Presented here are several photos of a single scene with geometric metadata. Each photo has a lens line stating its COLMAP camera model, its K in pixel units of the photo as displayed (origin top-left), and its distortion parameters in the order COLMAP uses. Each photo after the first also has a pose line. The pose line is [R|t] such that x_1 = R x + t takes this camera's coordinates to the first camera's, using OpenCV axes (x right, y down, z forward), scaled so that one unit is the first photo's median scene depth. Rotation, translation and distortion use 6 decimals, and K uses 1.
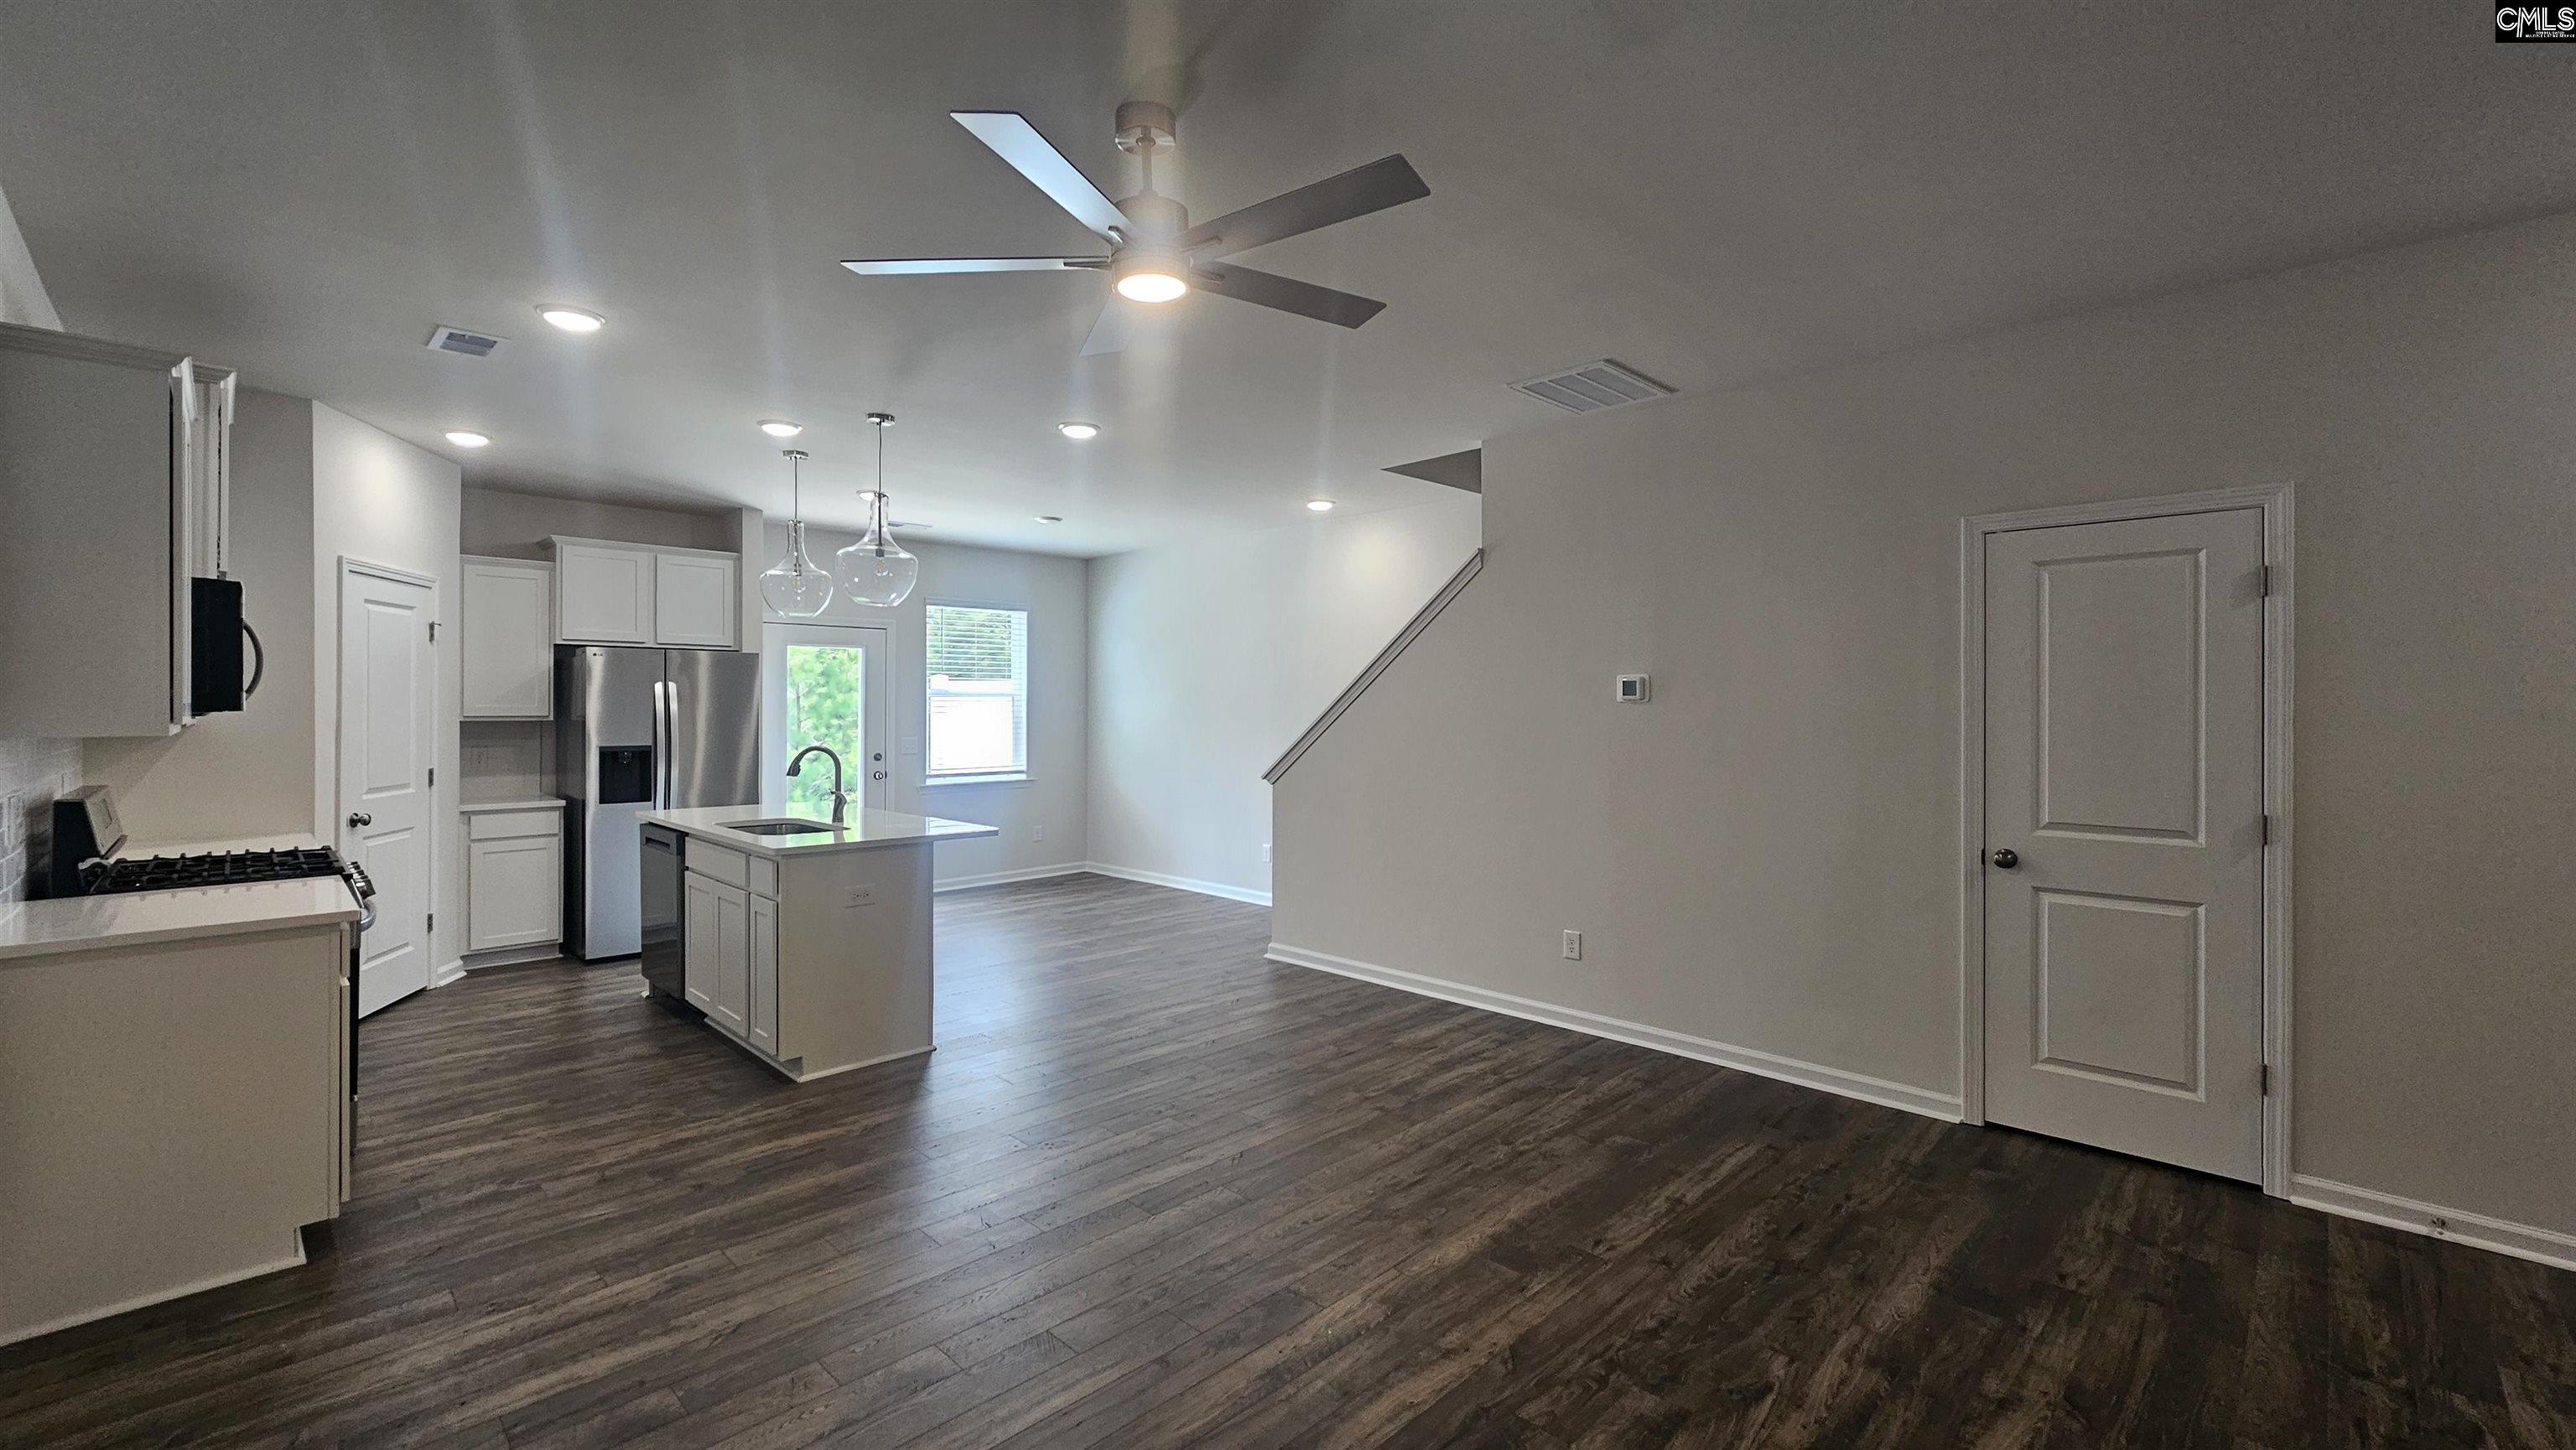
lens RADIAL K [[1056.7, 0, 1290.7], [0, 1056.7, 709.1], [0, 0, 1]] dist [-0.001447, 0.000632]
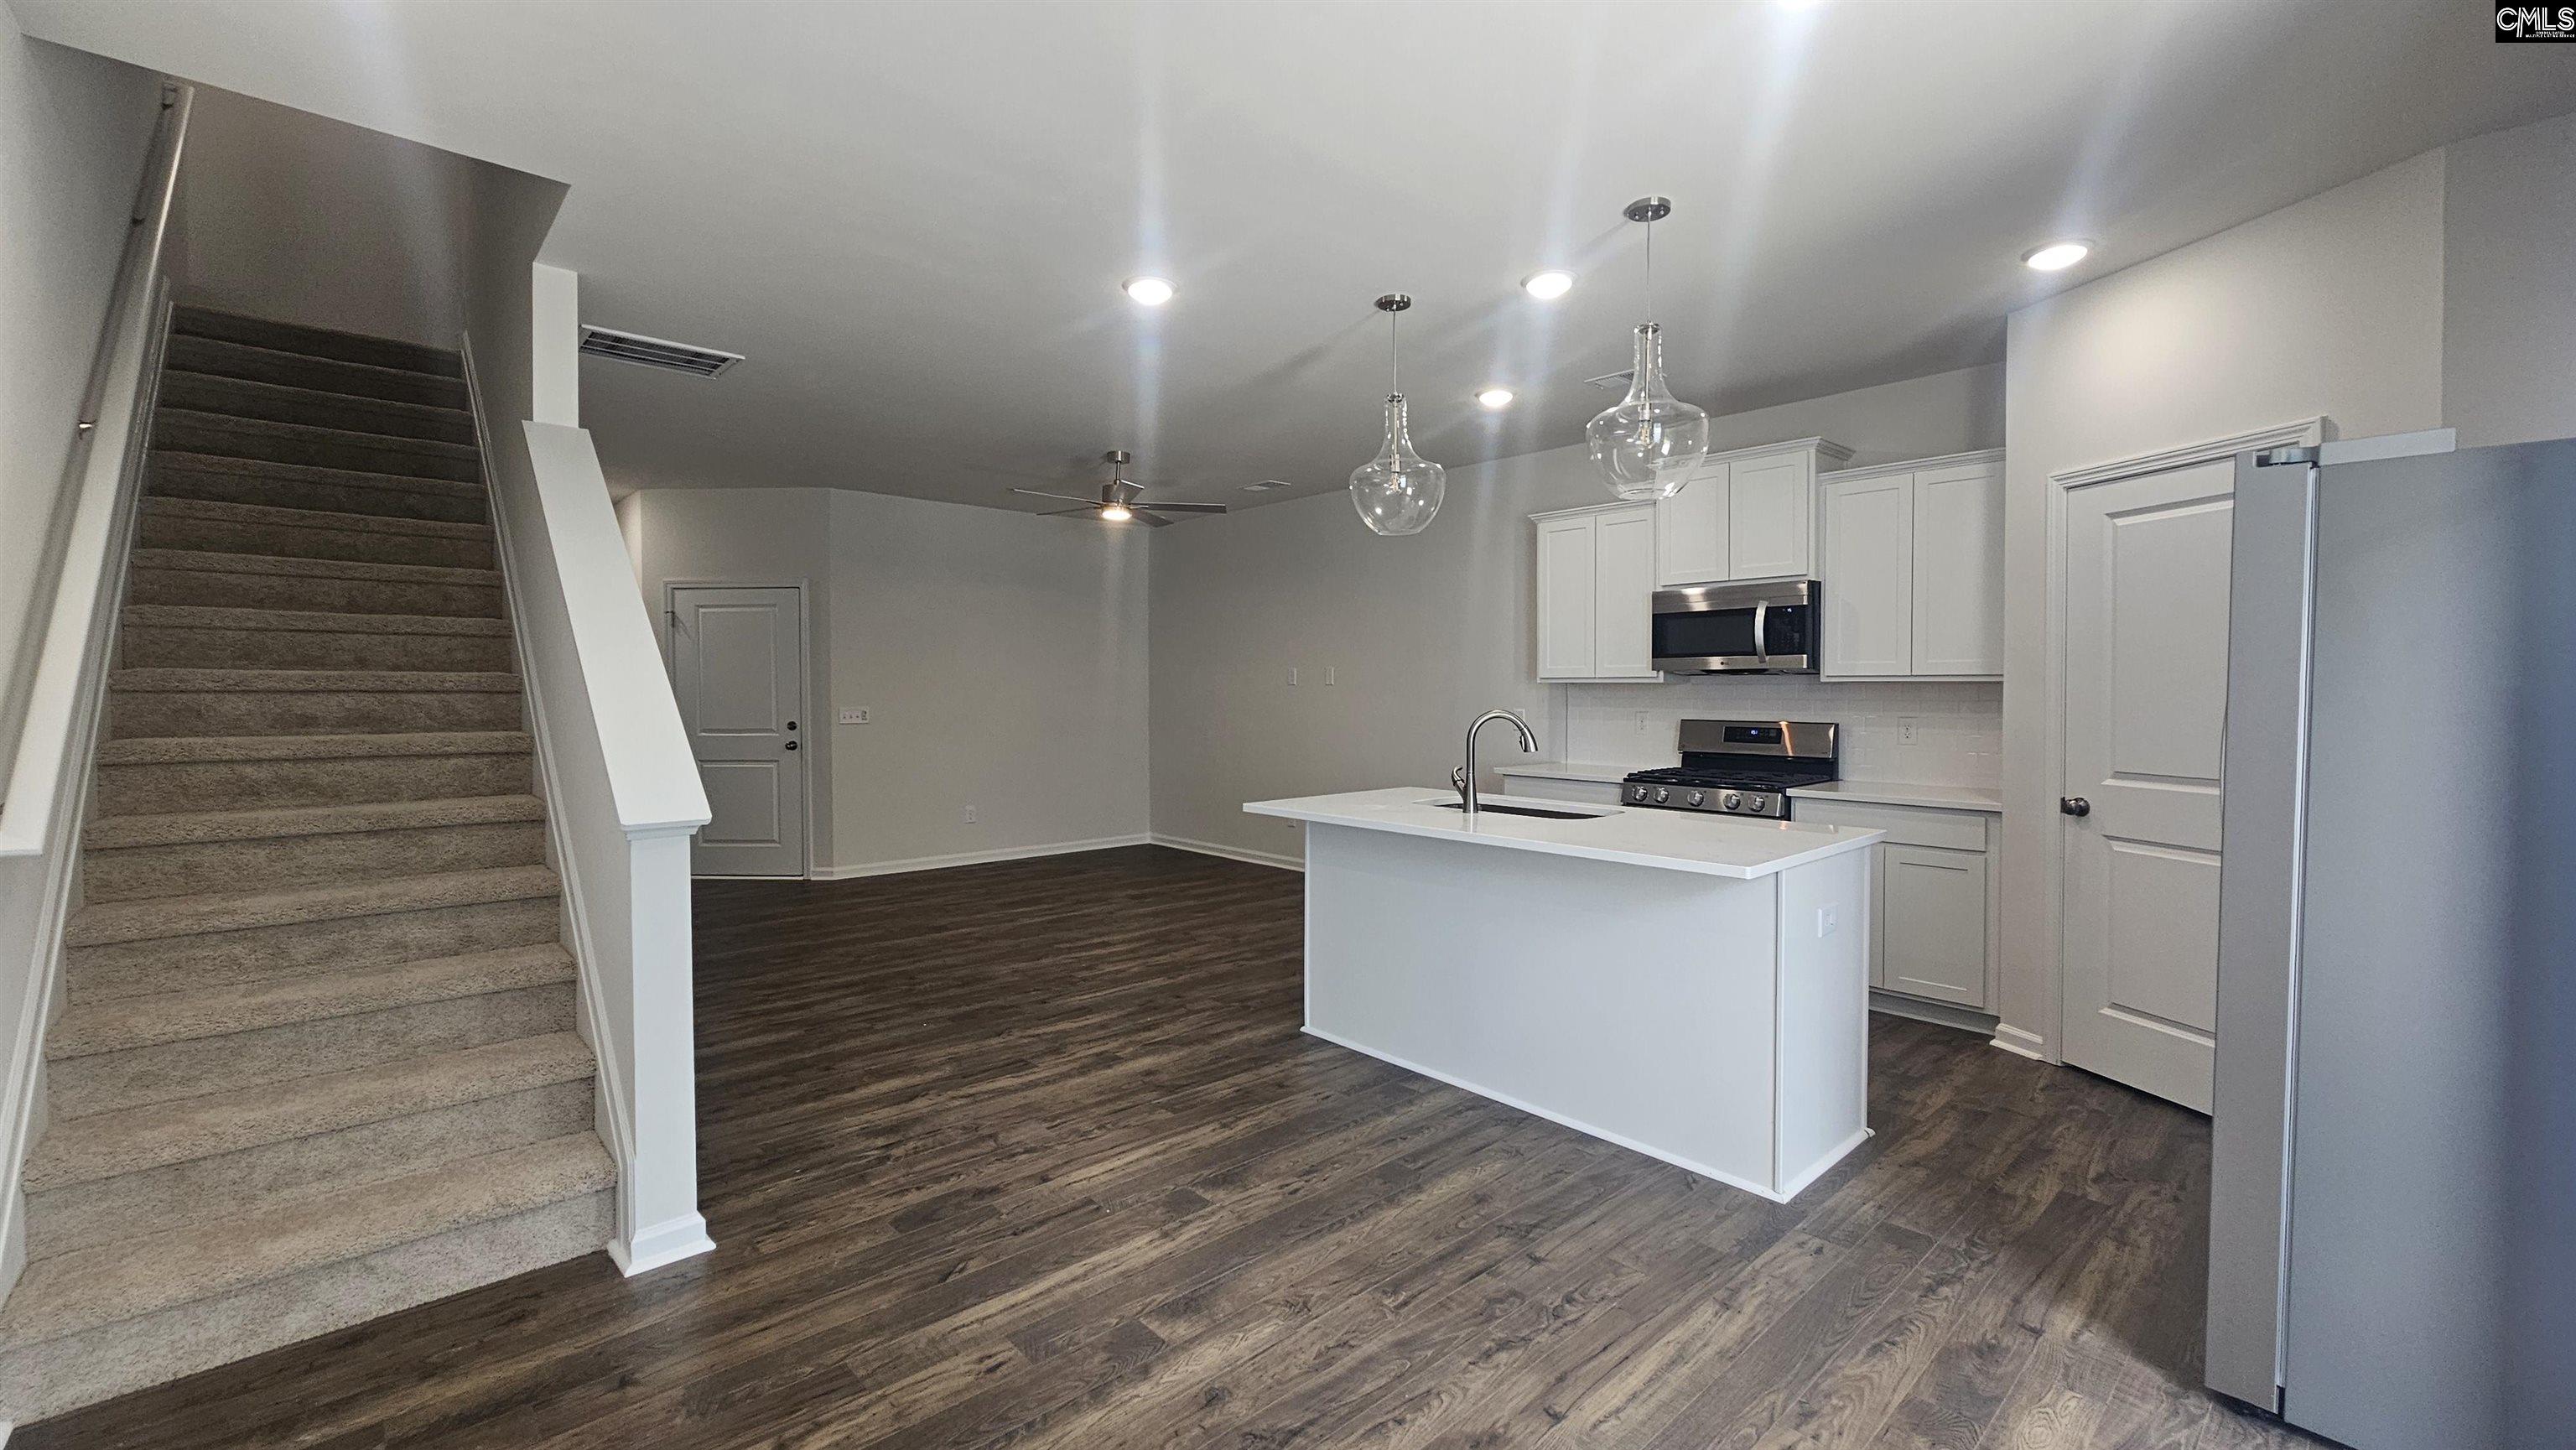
lens RADIAL K [[1056.7, 0, 1290.7], [0, 1056.7, 709.1], [0, 0, 1]] dist [-0.001447, 0.000632]
pose [[-0.998850, -0.004781, 0.047706, -0.405481], [-0.003635, 0.999704, 0.024066, 0.018647], [-0.047807, 0.023865, -0.998571, 2.107095]]
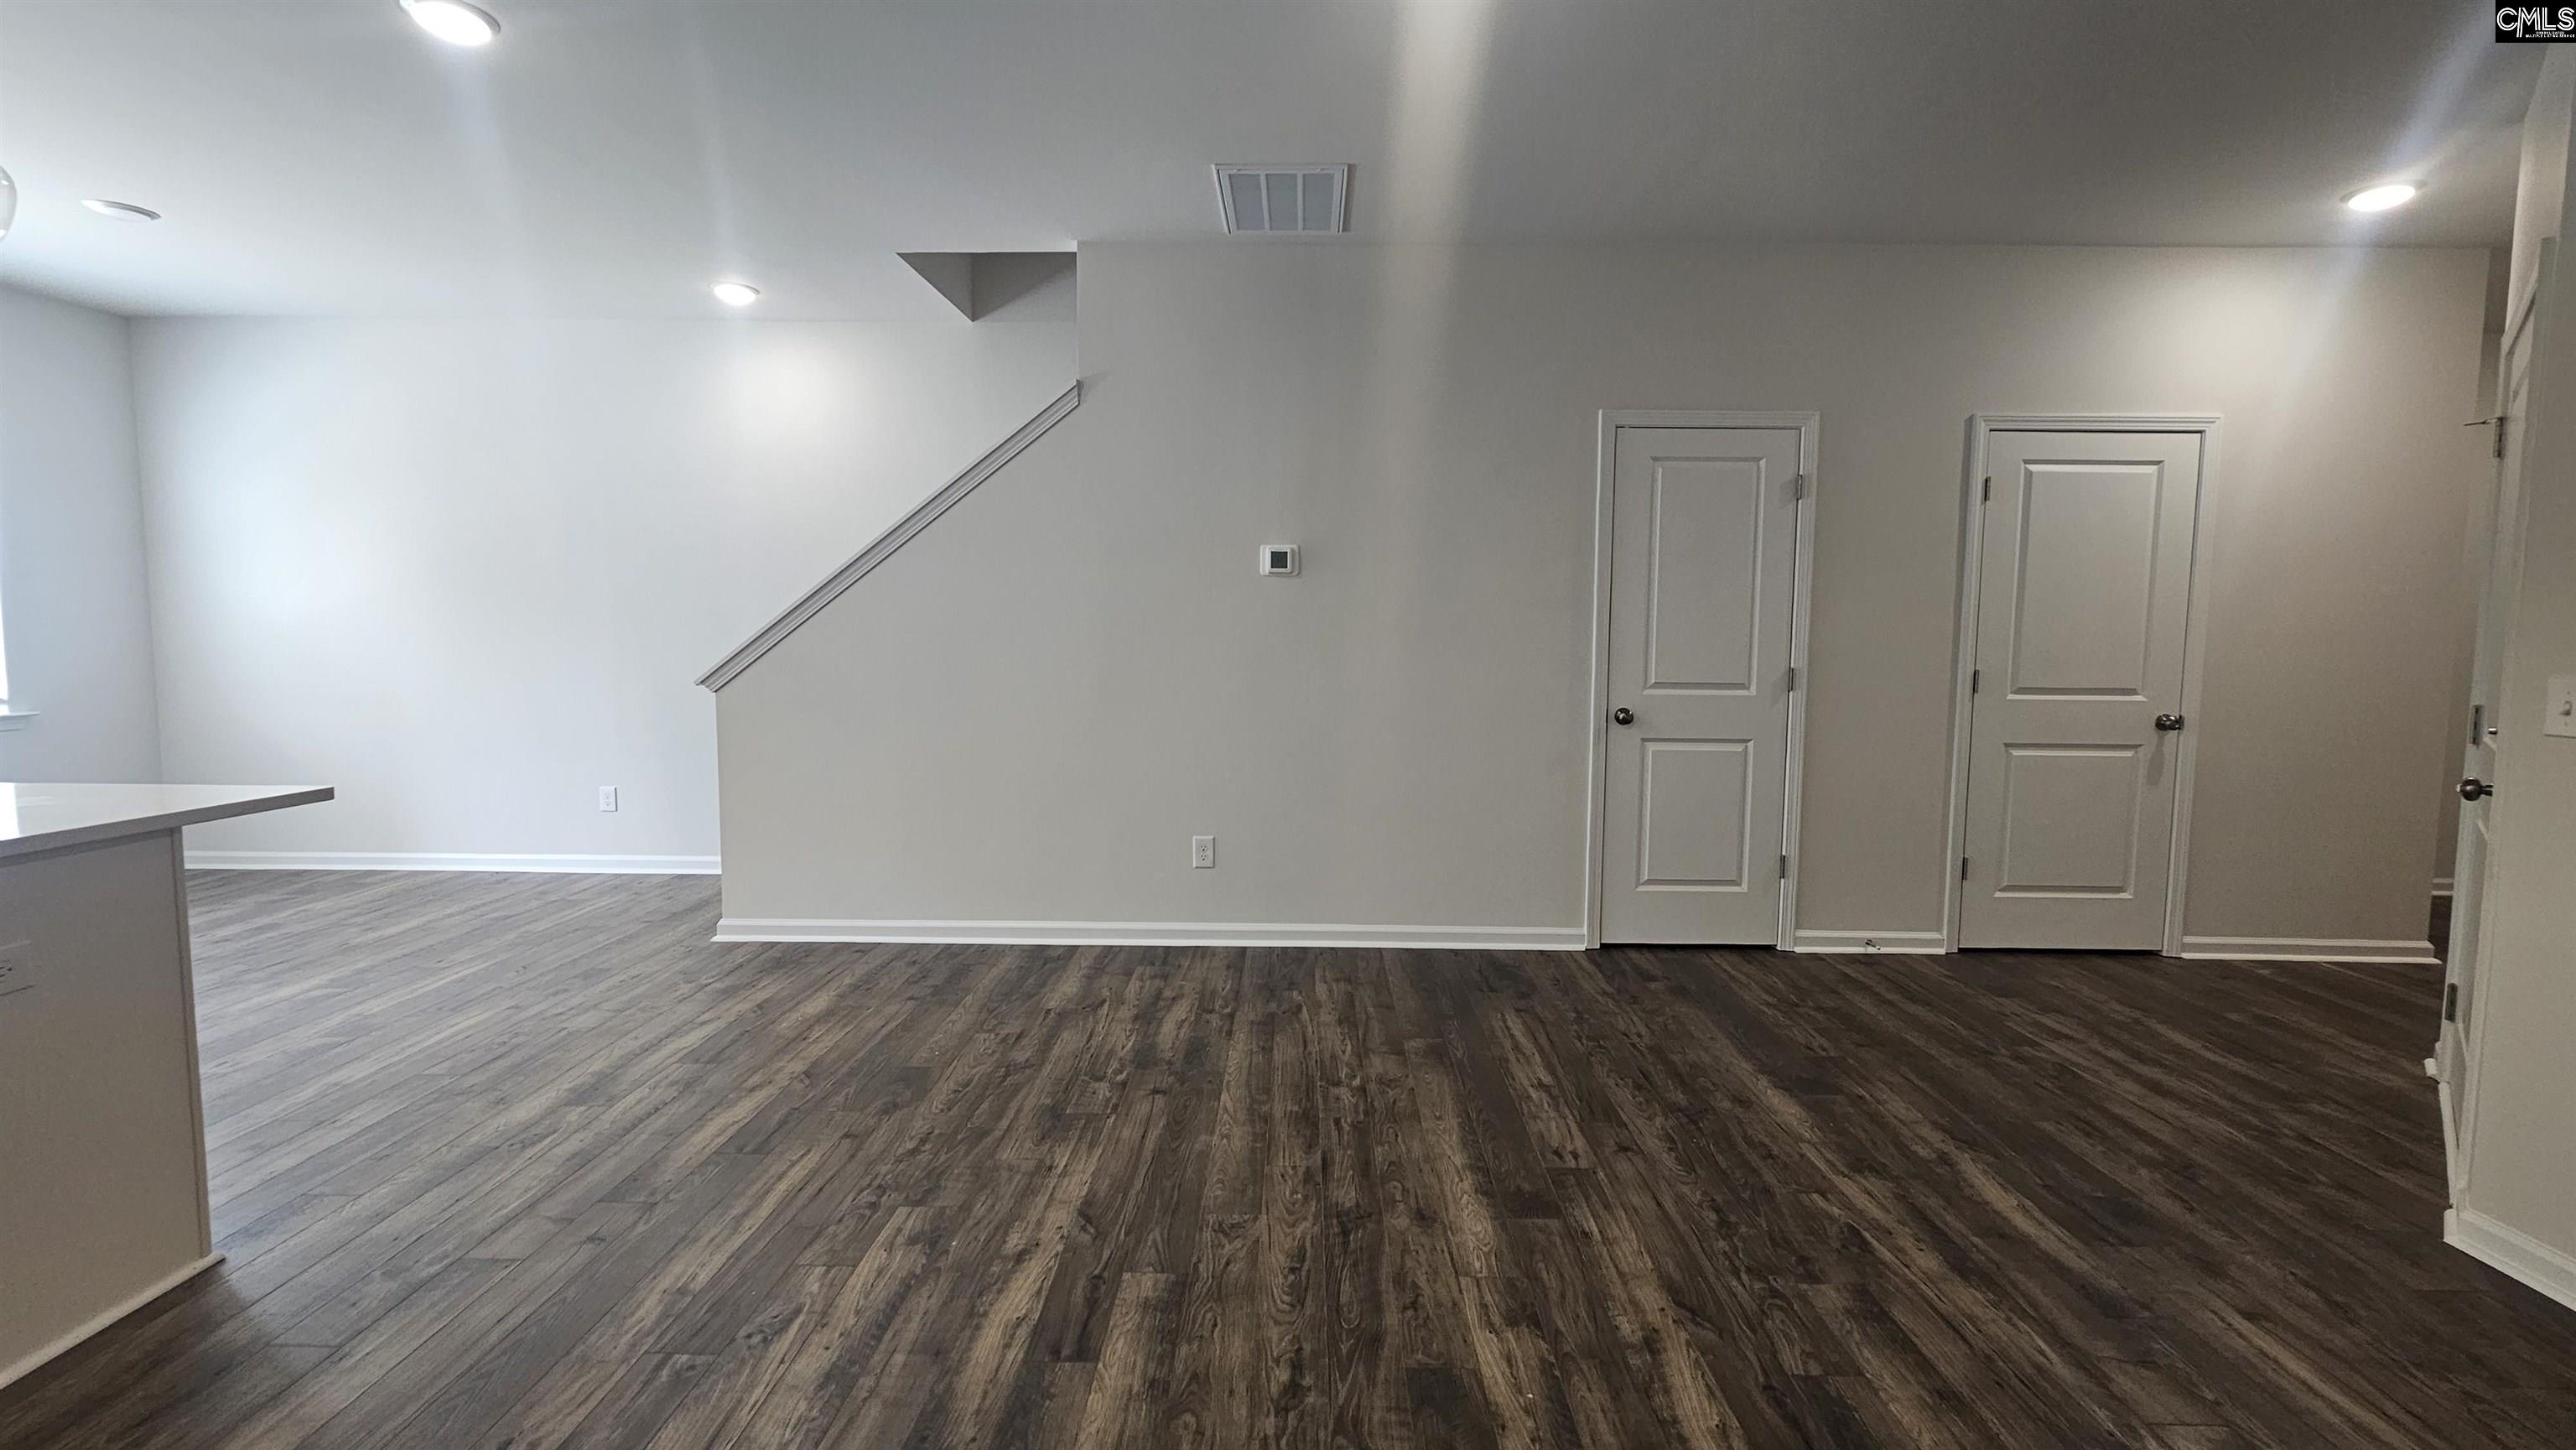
lens RADIAL K [[1056.7, 0, 1290.7], [0, 1056.7, 709.1], [0, 0, 1]] dist [-0.001447, 0.000632]
pose [[0.718530, -0.050402, 0.693667, -0.337801], [-0.005517, 0.996926, 0.078152, 0.040568], [-0.695474, -0.059982, 0.716044, 0.378813]]
